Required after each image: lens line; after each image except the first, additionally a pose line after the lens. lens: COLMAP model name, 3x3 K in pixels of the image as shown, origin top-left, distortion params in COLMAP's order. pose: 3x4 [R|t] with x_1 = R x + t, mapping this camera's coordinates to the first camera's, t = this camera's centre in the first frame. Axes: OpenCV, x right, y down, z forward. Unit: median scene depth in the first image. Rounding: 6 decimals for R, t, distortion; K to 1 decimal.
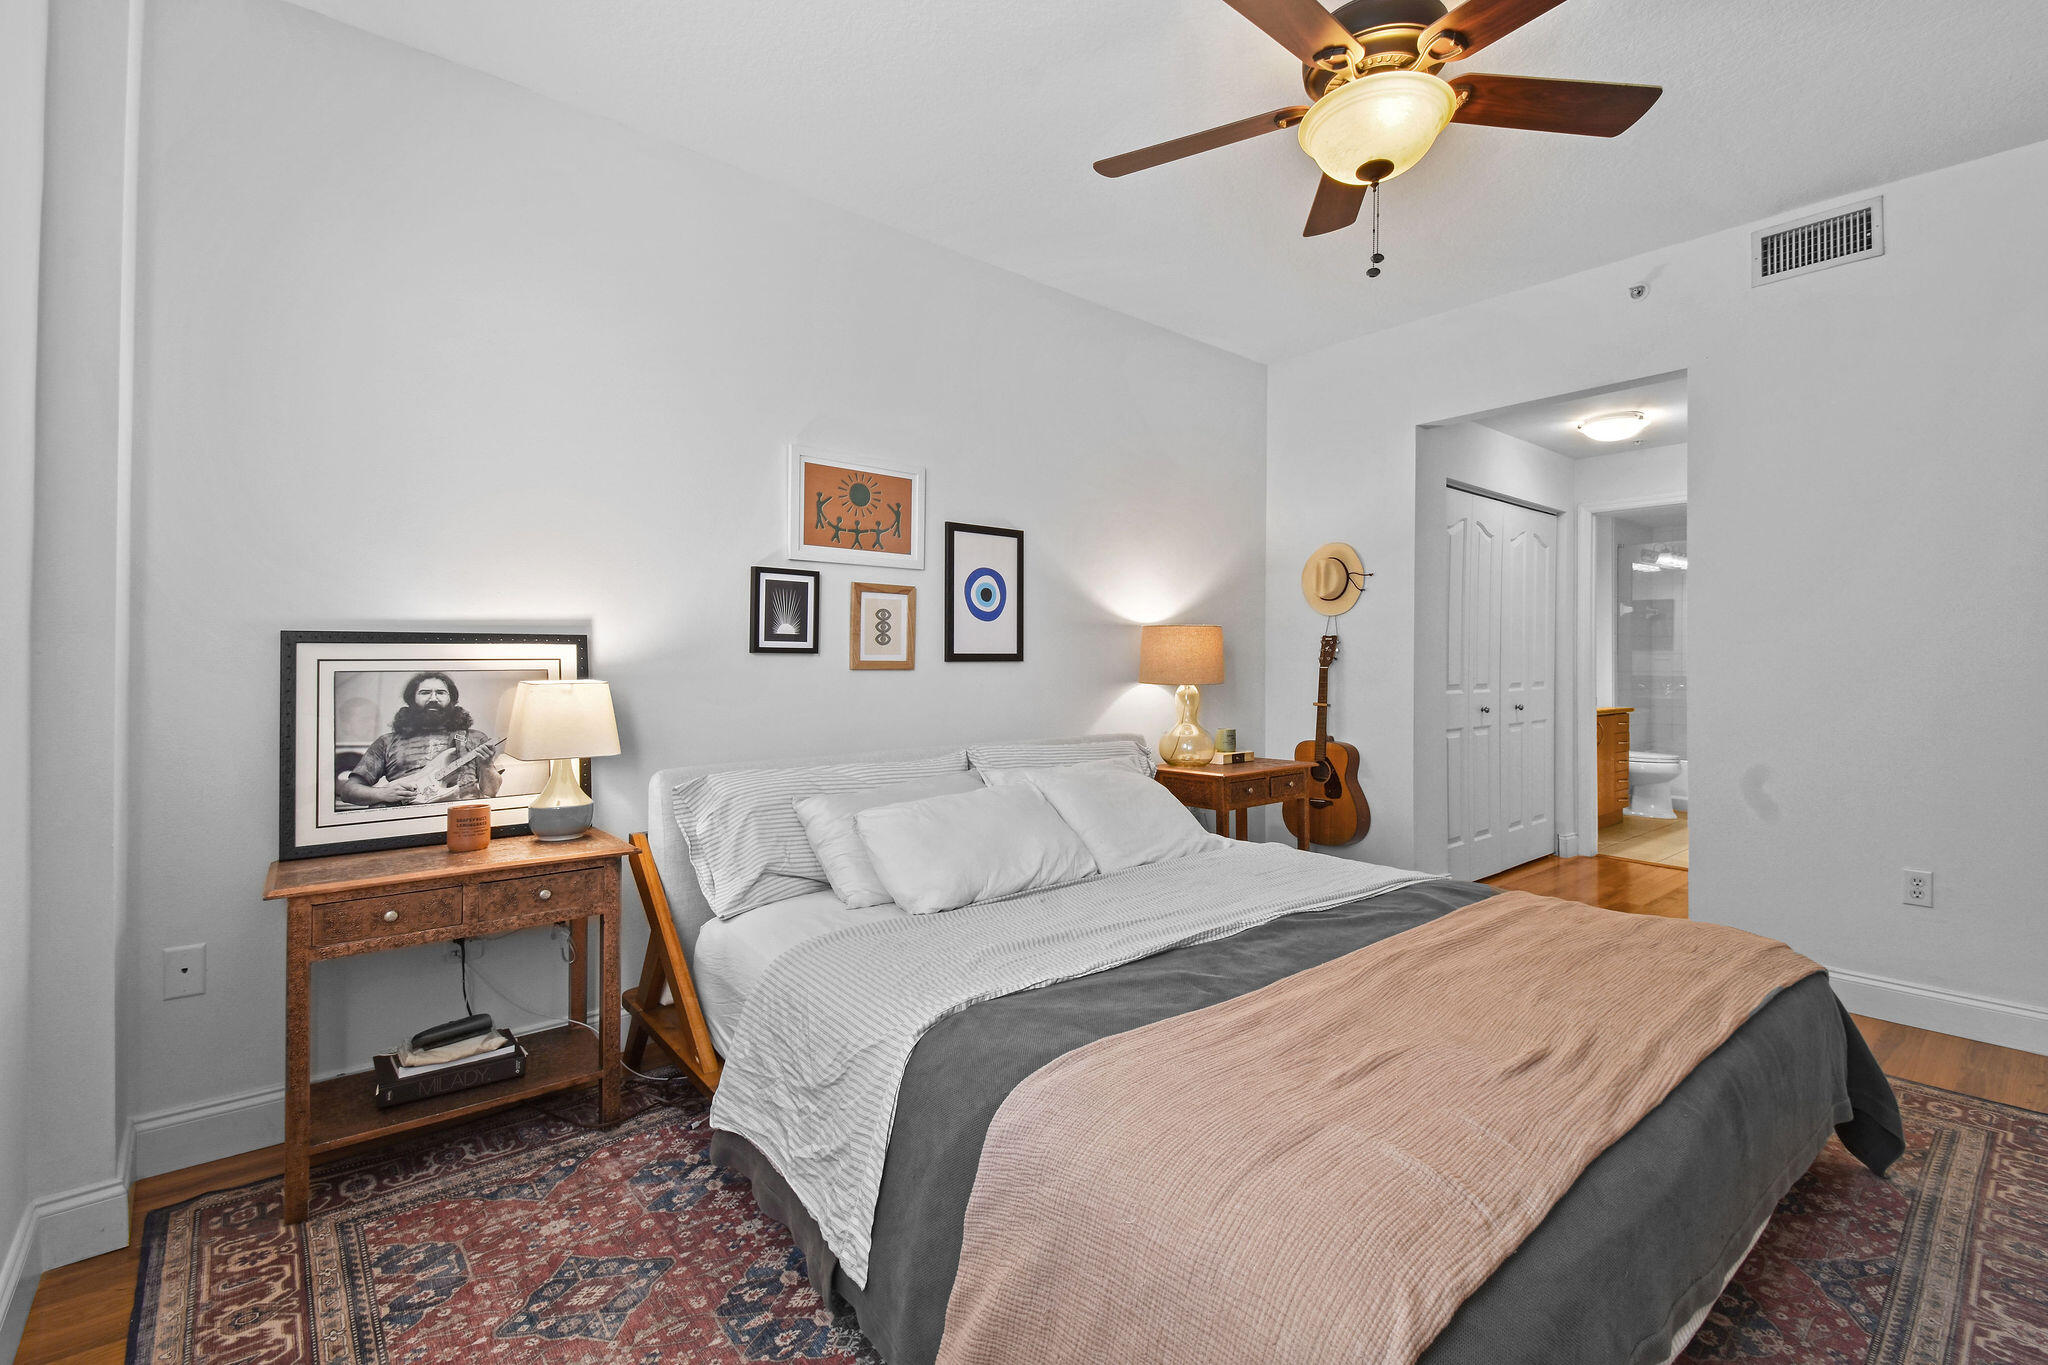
lens RADIAL K [[894.6, 0, 1062.3], [0, 894.6, 660.1], [0, 0, 1]] dist [0.023897, -0.021342]
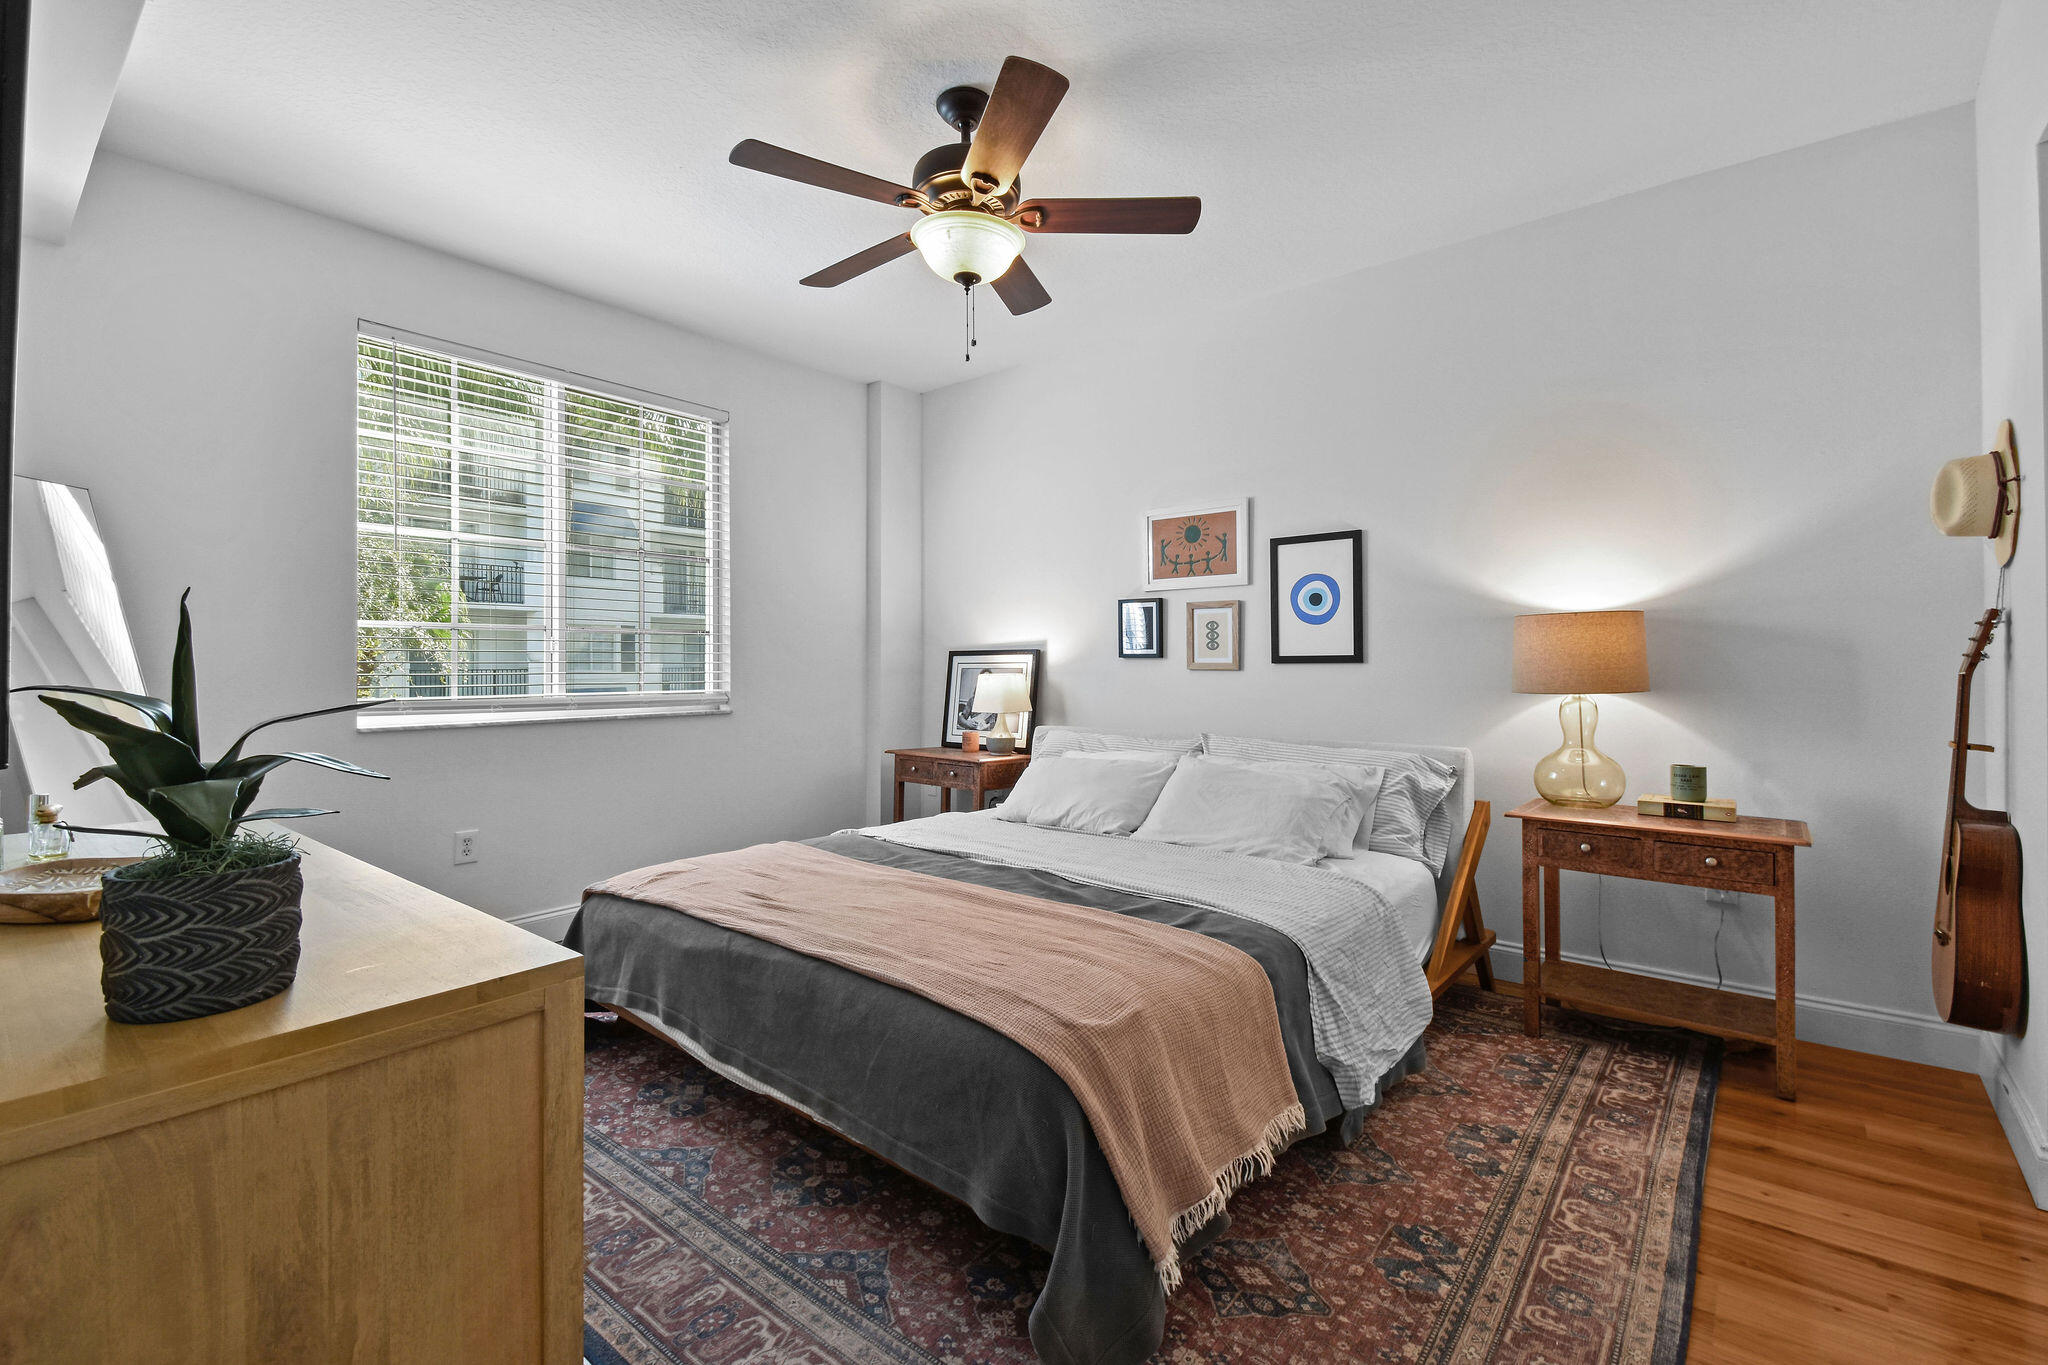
lens RADIAL K [[894.4, 0, 1025.3], [0, 894.4, 703.9], [0, 0, 1]] dist [-0.000230, -0.000046]
pose [[0.159210, 0.041183, -0.986385, 0.981482], [0.001773, 0.999116, 0.042000, 0.005435], [0.987243, -0.008436, 0.158996, 0.536379]]
